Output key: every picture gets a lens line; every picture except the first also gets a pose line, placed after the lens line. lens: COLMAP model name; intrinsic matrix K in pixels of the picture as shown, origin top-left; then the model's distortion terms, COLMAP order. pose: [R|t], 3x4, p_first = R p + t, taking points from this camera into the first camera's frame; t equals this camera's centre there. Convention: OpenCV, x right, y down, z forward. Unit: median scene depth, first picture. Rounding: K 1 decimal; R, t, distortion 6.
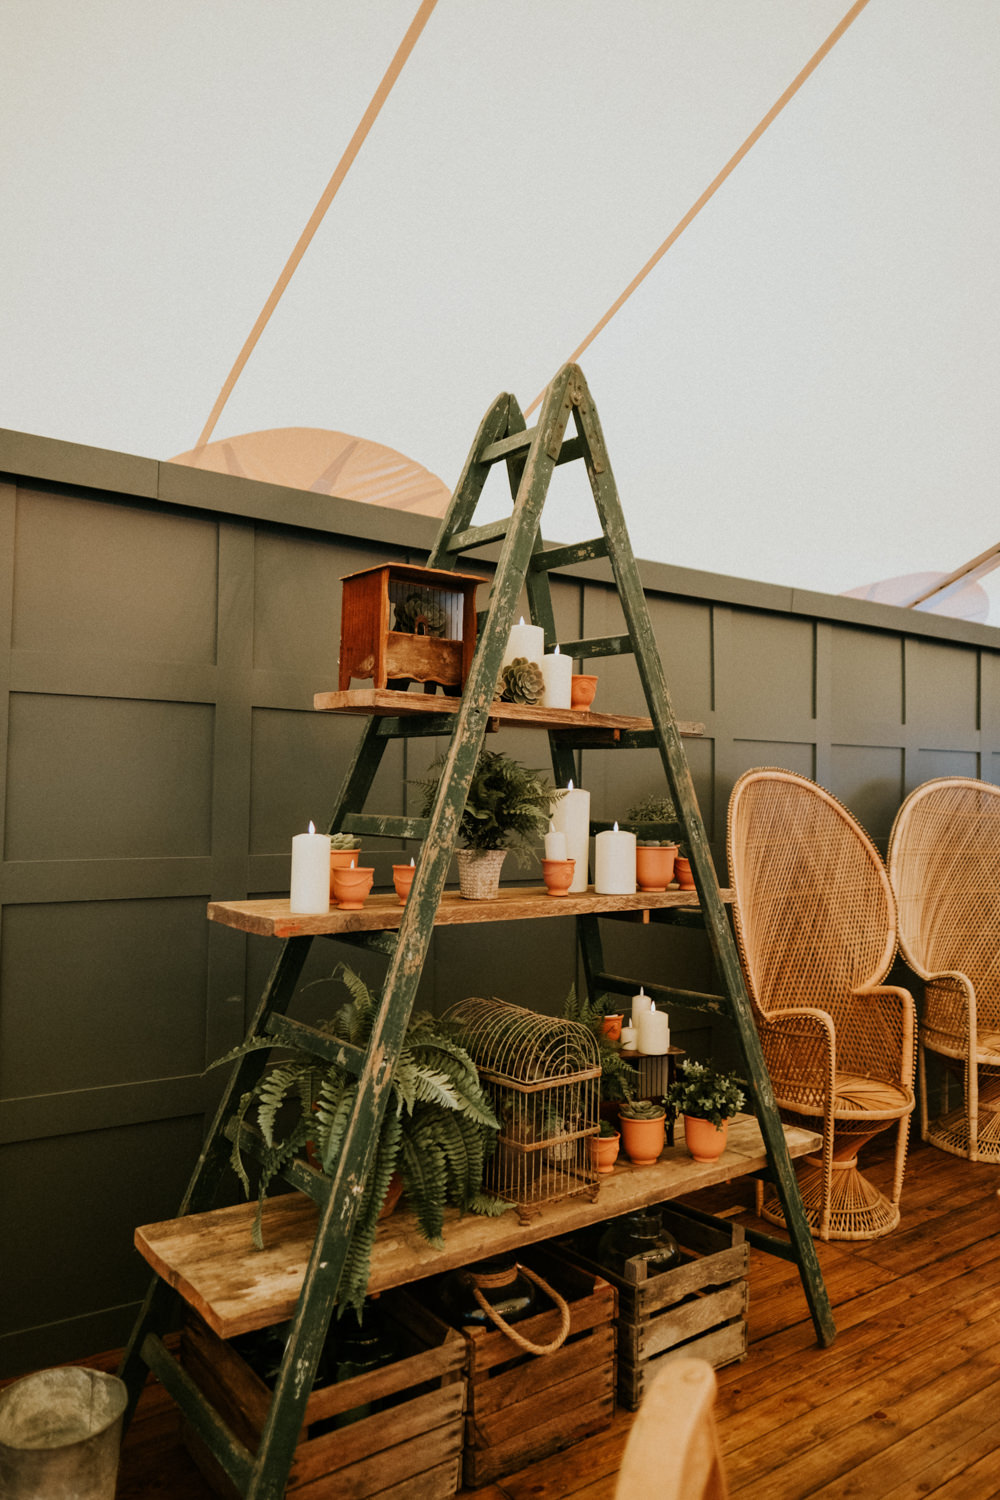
lens RADIAL K [[1058.3, 0, 500.0], [0, 1058.3, 750.0], [0, 0, 1]] dist [-0.007879, -0.003119]
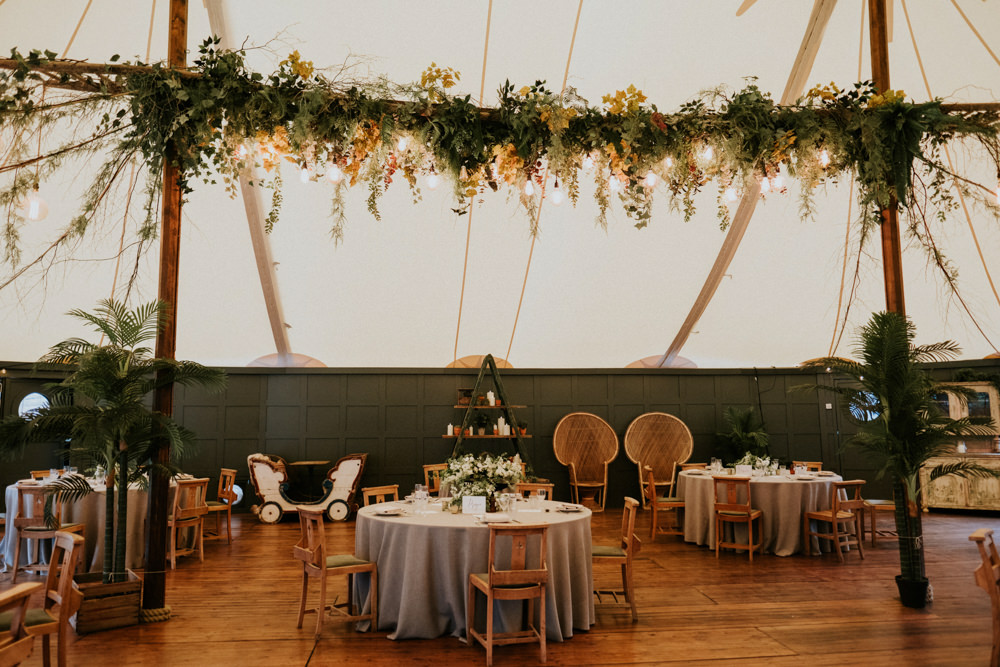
lens RADIAL K [[705.6, 0, 494.8], [0, 705.6, 338.1], [0, 0, 1]] dist [-0.007879, -0.003119]
pose [[0.863757, -0.077442, -0.497922, 2.101573], [0.037962, 0.995313, -0.088948, -0.061733], [0.502476, 0.057927, 0.862649, -2.545710]]
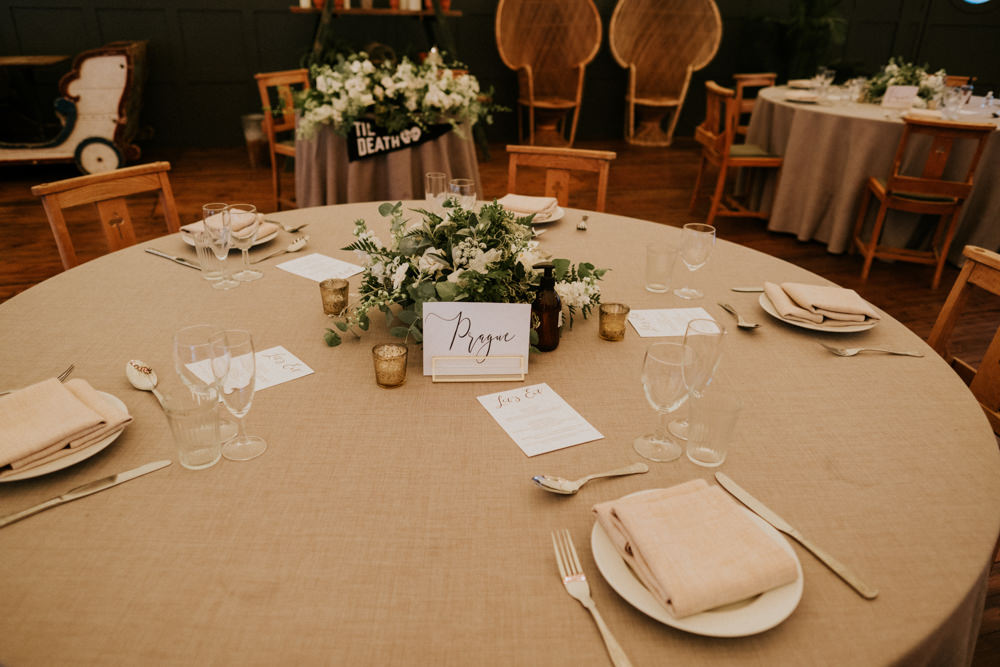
lens RADIAL K [[705.6, 0, 494.8], [0, 705.6, 338.1], [0, 0, 1]] dist [-0.007879, -0.003119]
pose [[0.942041, 0.152838, -0.298664, 1.130650], [0.003247, 0.886012, 0.463650, 0.026956], [0.335483, -0.437747, 0.834163, -1.142954]]
